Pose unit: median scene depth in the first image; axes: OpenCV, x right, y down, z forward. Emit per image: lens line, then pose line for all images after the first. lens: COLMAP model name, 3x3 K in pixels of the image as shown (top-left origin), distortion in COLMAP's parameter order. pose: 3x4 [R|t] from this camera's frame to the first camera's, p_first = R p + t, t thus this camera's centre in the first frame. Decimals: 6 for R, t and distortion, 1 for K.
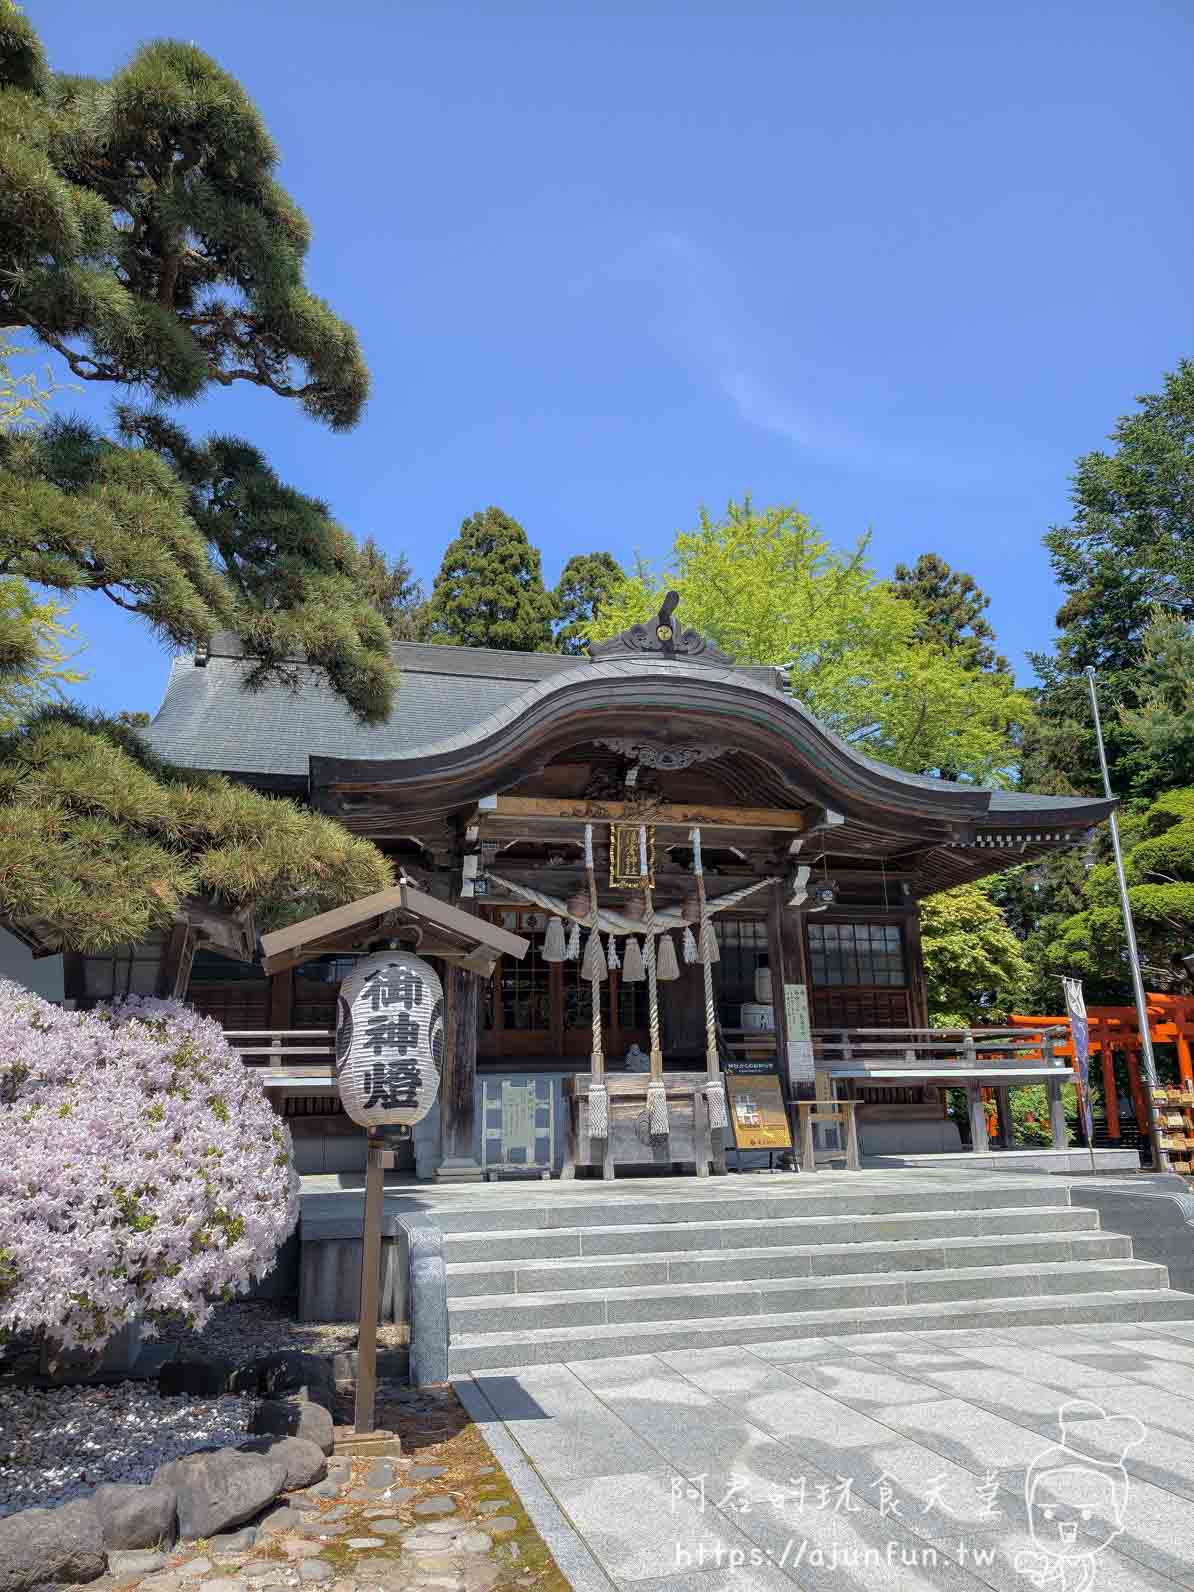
lens RADIAL K [[1112.5, 0, 584.9], [0, 1112.5, 772.8], [0, 0, 1]] dist [0.047483, -0.008906]
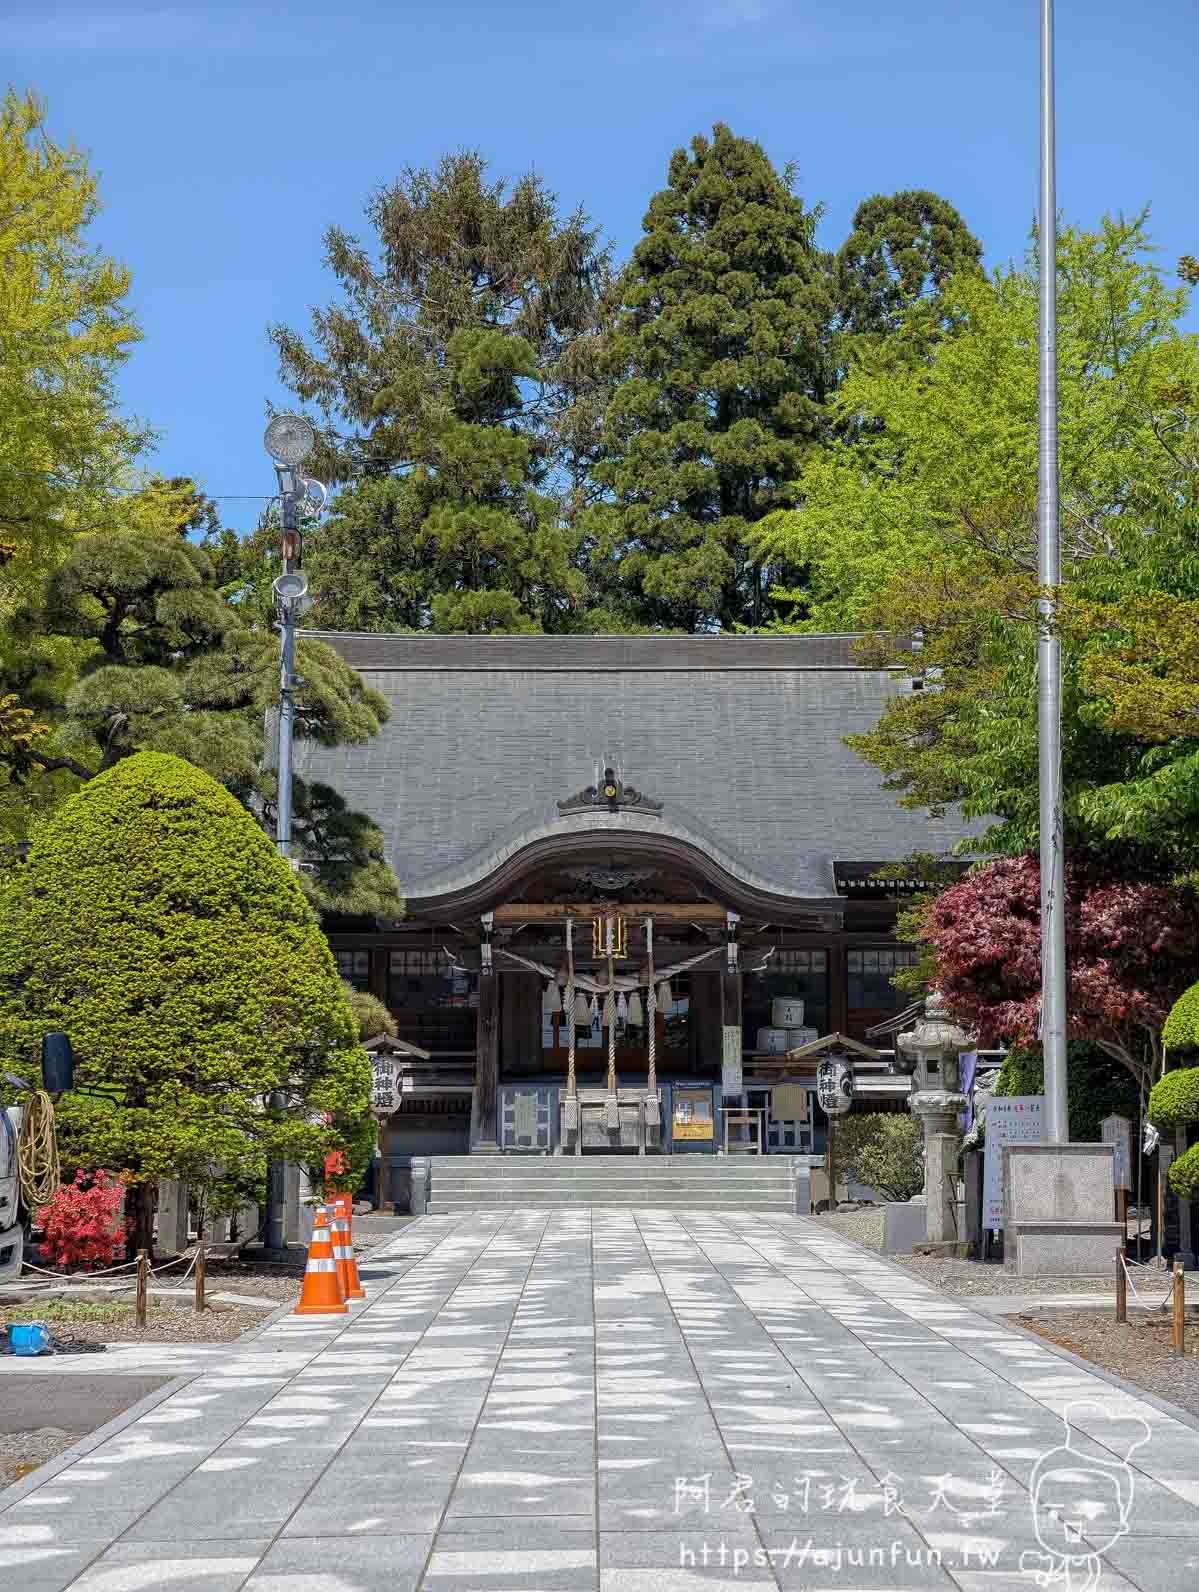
lens RADIAL K [[3992.6, 0, 604.1], [0, 3992.6, 788.5], [0, 0, 1]] dist [0.505910, 0.000000]
pose [[0.970041, -0.003735, -0.242914, 1.306342], [0.053649, 0.978490, 0.199194, -1.147502], [0.236945, -0.206259, 0.949376, -3.855504]]
